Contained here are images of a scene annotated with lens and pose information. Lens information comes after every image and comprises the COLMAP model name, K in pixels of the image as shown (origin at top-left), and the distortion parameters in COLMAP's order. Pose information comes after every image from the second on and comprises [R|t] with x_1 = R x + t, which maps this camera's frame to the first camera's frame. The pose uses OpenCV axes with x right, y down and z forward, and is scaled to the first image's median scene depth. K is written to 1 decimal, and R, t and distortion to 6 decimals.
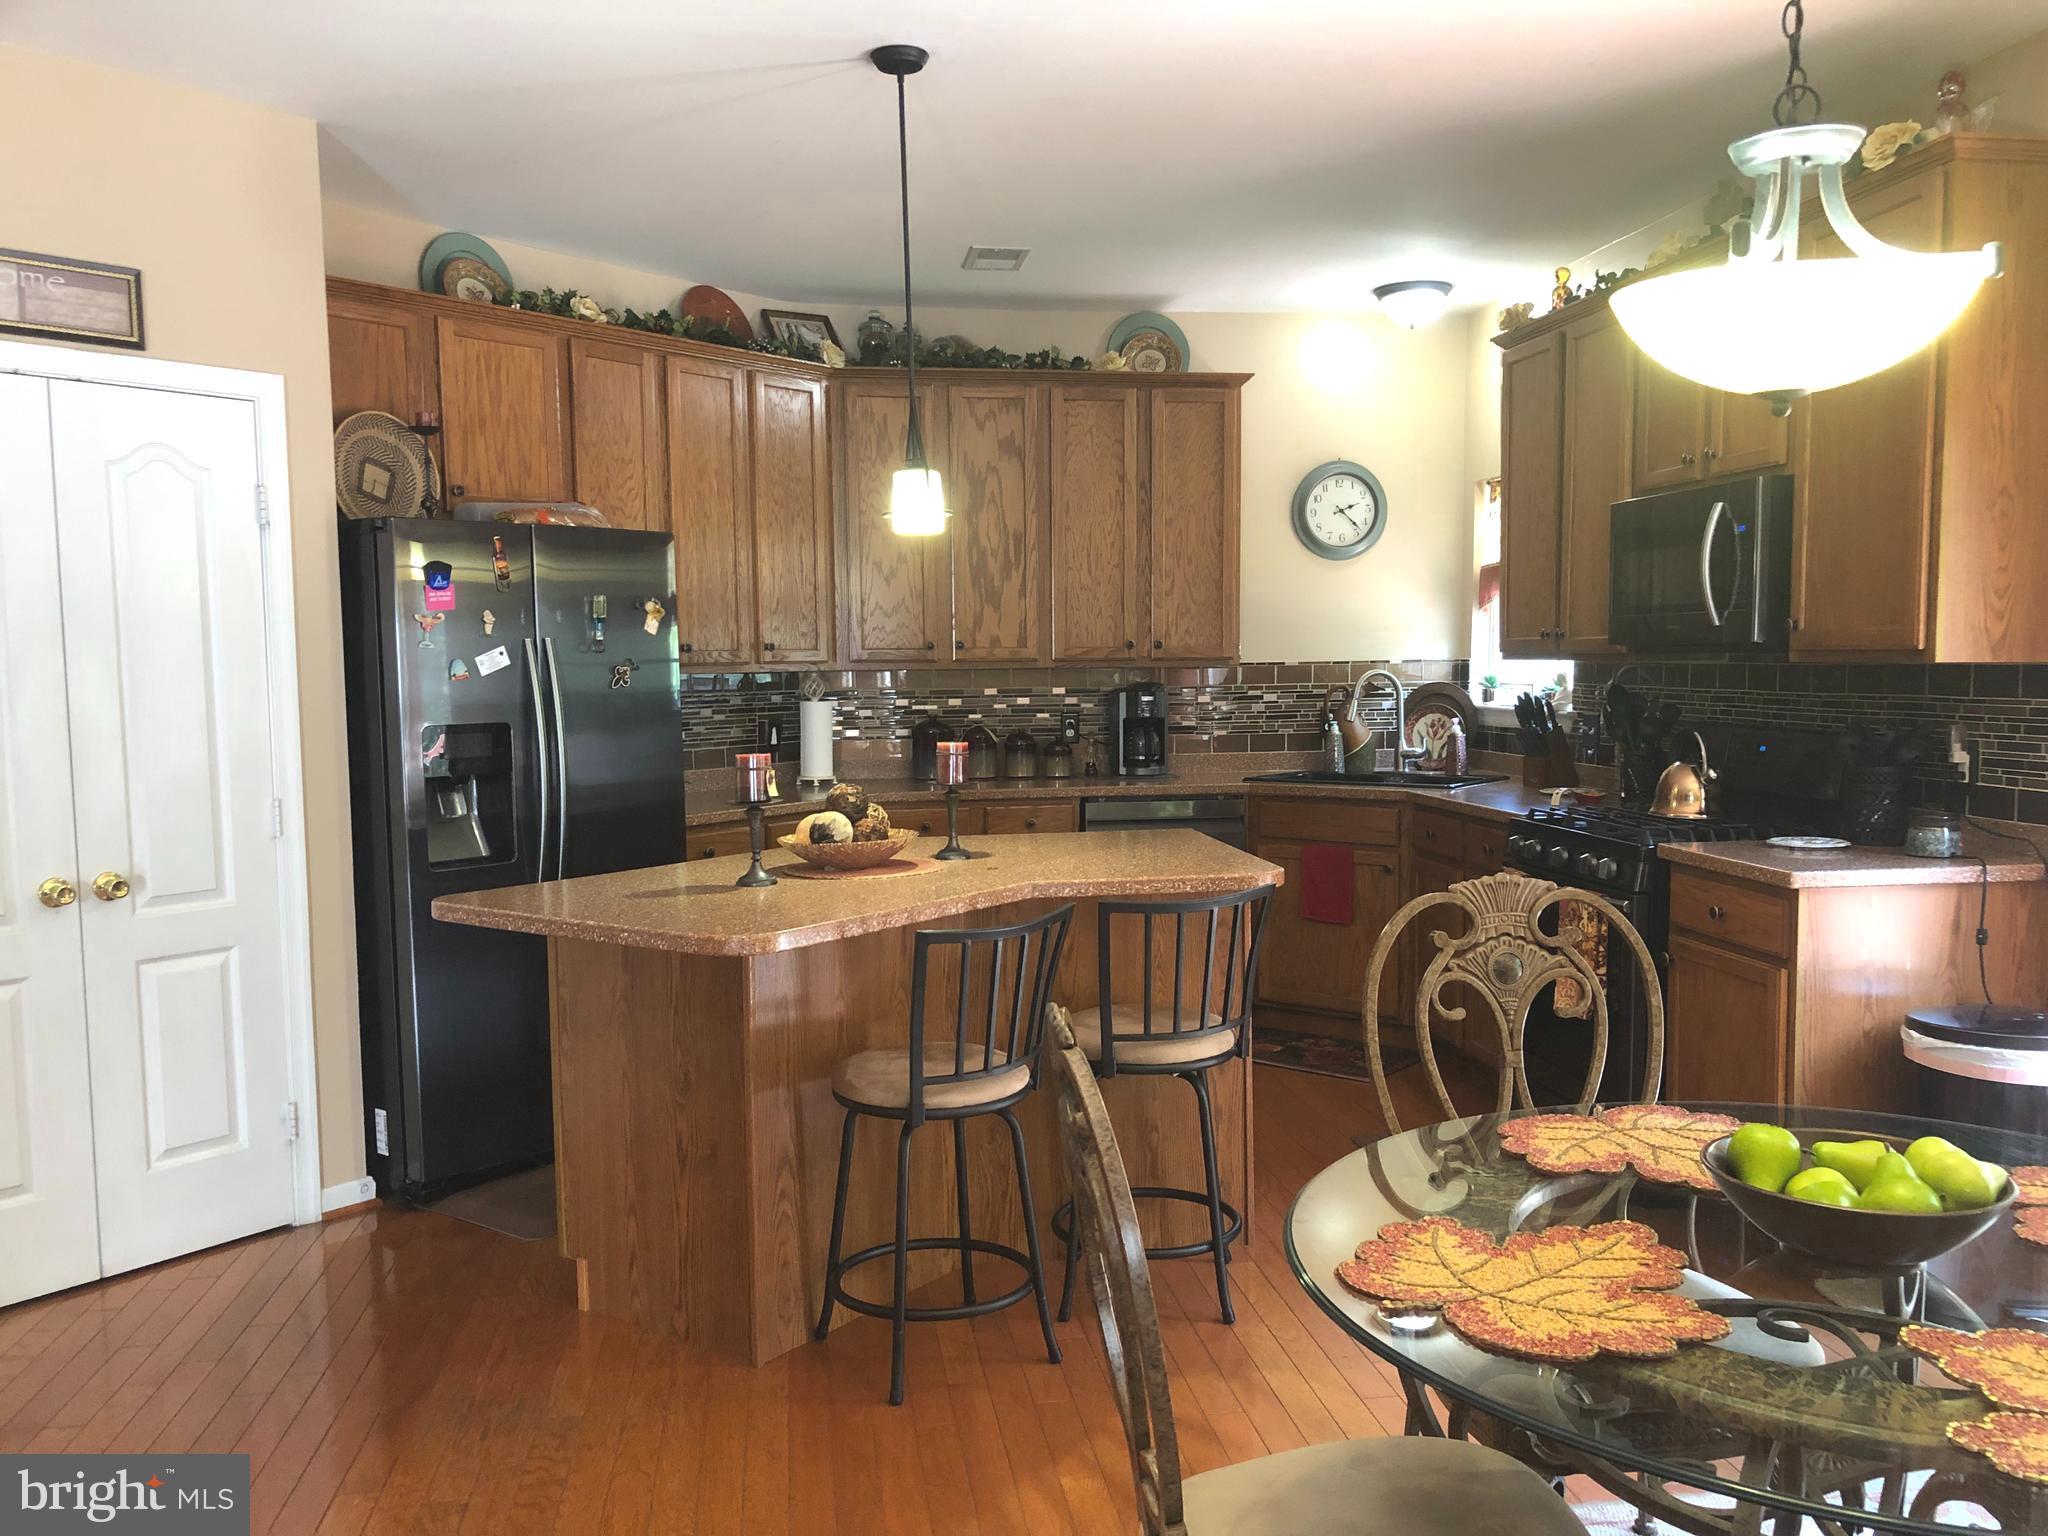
lens RADIAL K [[1637.8, 0, 1026.3], [0, 1637.8, 790.1], [0, 0, 1]] dist [0.057601, -0.117375]
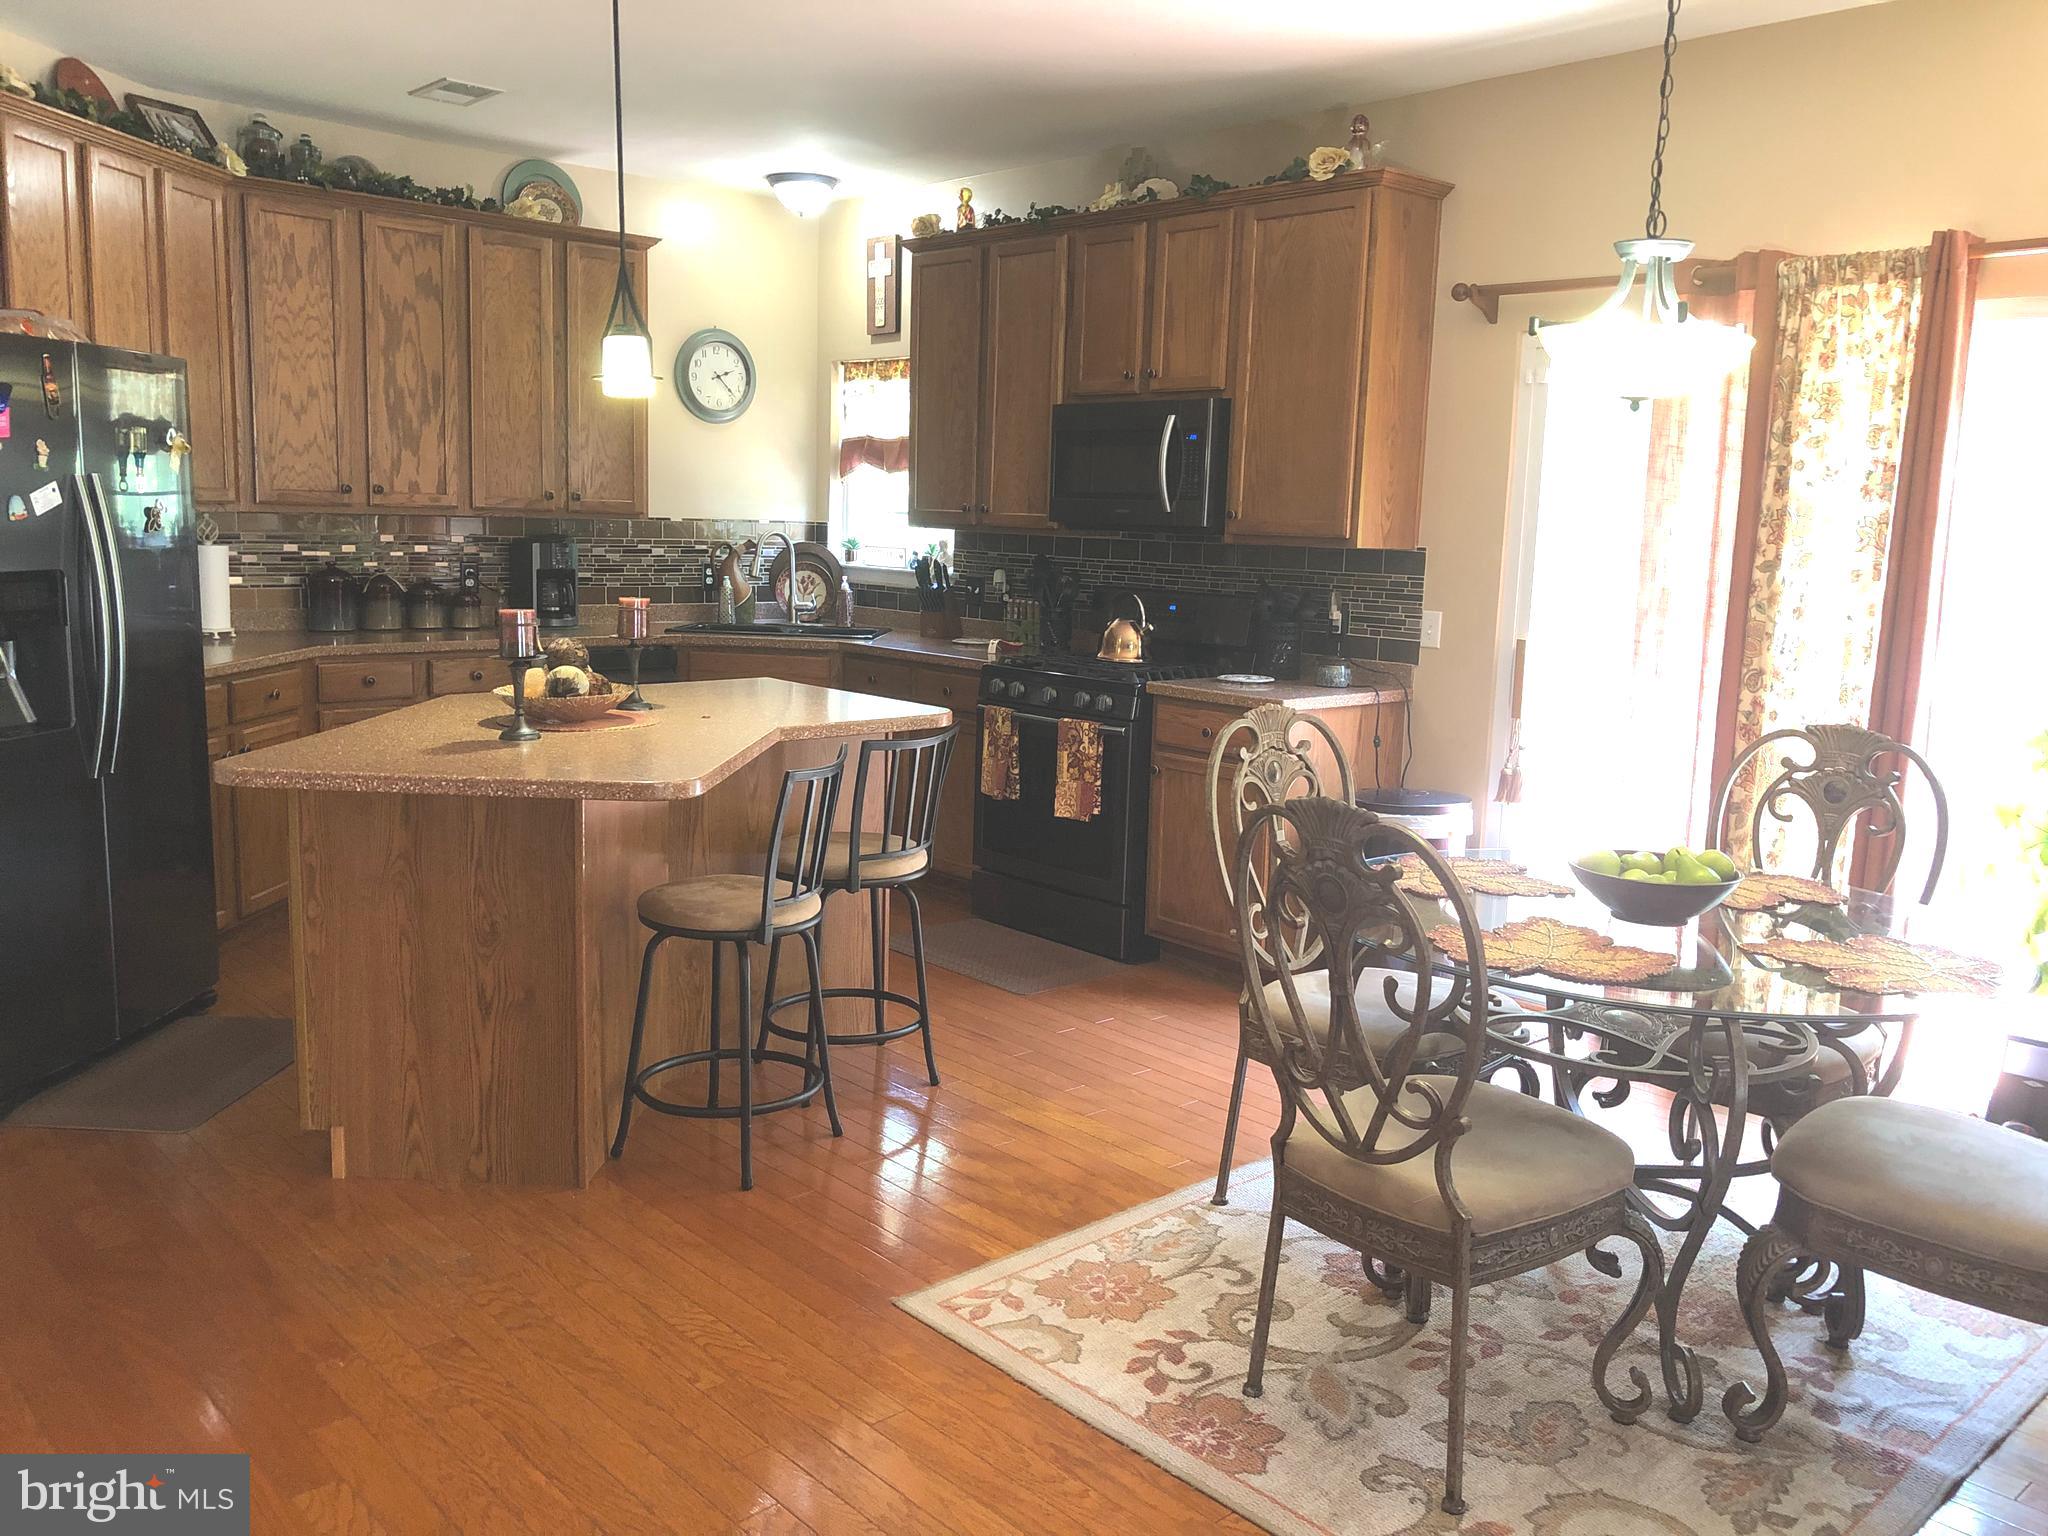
lens RADIAL K [[1647.2, 0, 1024.0], [0, 1647.2, 768.0], [0, 0, 1]] dist [-0.003522, -0.014747]
pose [[0.832021, -0.047988, 0.552664, -0.265249], [0.003728, 0.996713, 0.080933, -0.003117], [-0.554731, -0.065278, 0.829465, -0.012853]]
